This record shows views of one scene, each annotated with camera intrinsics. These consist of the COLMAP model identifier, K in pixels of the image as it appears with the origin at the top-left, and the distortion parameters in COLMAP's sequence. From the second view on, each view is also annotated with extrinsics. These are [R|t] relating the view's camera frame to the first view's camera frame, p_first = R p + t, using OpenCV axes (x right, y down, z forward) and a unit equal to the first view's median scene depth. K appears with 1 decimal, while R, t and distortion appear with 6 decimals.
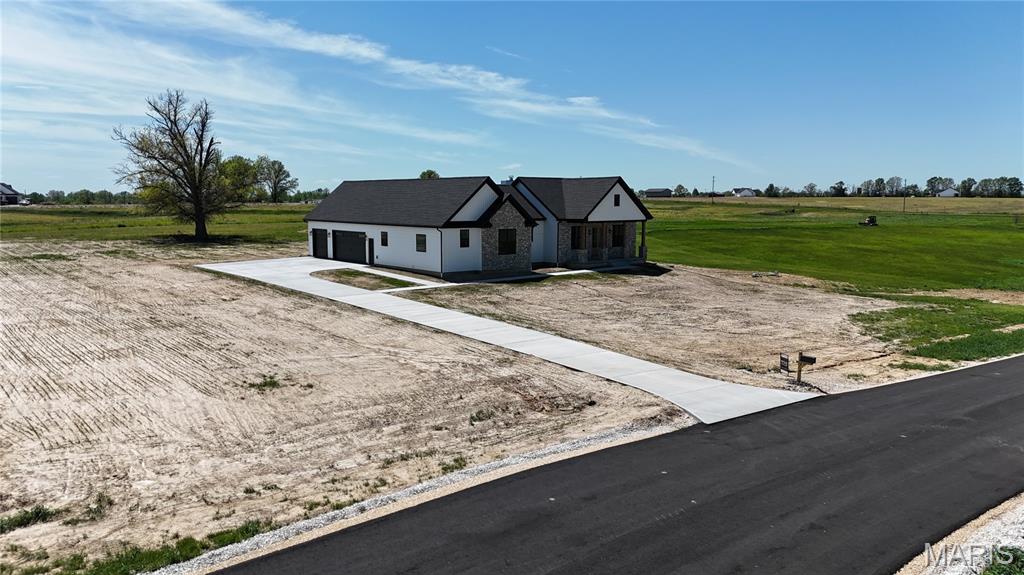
lens RADIAL K [[752.9, 0, 508.2], [0, 752.9, 288.2], [0, 0, 1]] dist [0.058760, -0.054592]
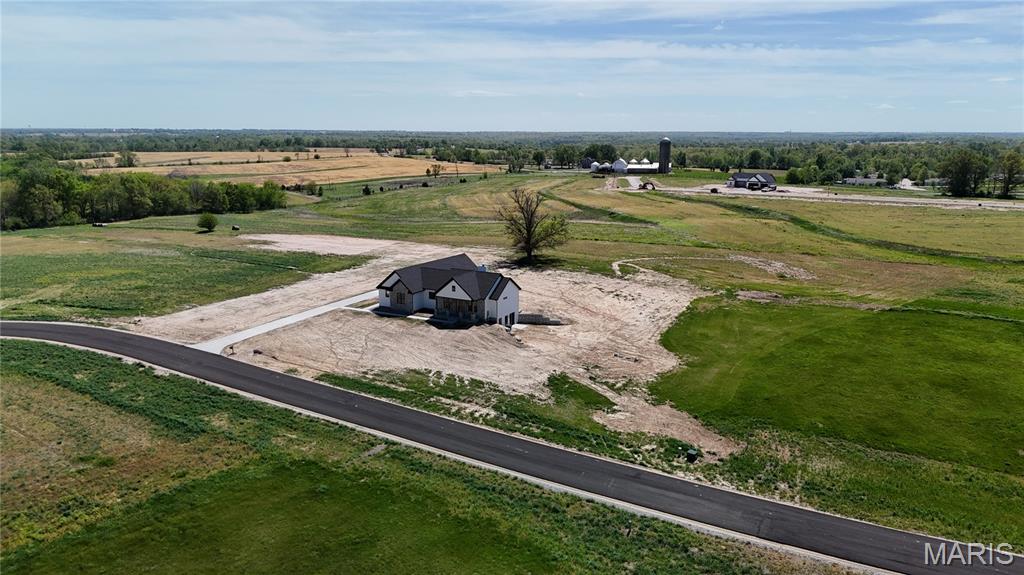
lens RADIAL K [[752.9, 0, 515.6], [0, 752.9, 265.4], [0, 0, 1]] dist [0.058760, -0.054592]
pose [[0.364884, 0.163751, -0.916540, 2.314177], [-0.113958, 0.984865, 0.130590, -0.520926], [0.924052, 0.056797, 0.378023, 0.440755]]
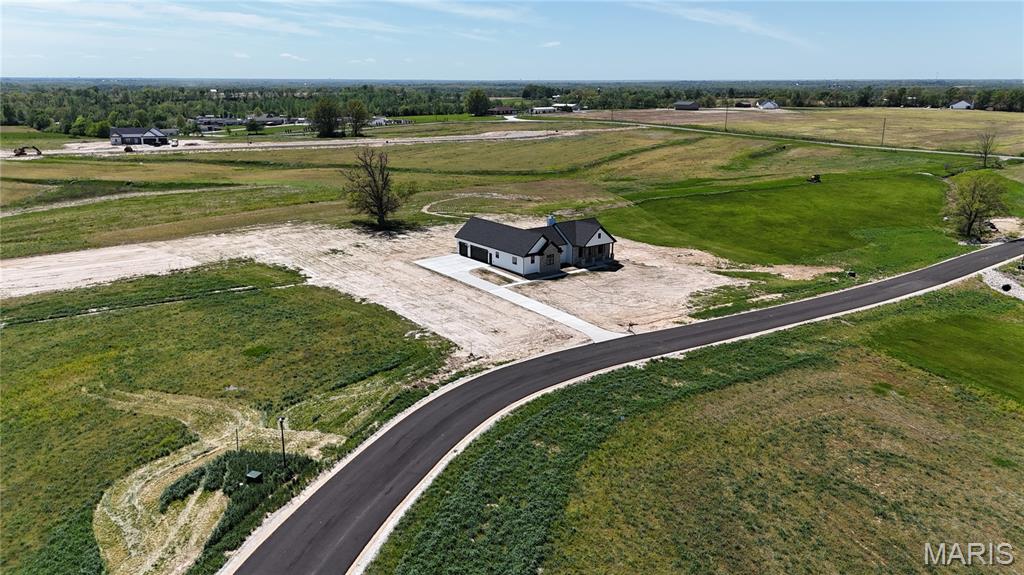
lens RADIAL K [[752.9, 0, 511.2], [0, 752.9, 289.9], [0, 0, 1]] dist [0.058760, -0.054592]
pose [[0.998968, 0.012789, -0.043592, -0.020366], [-0.006003, 0.988303, 0.152386, -0.336362], [0.045031, -0.151967, 0.987359, -1.407110]]
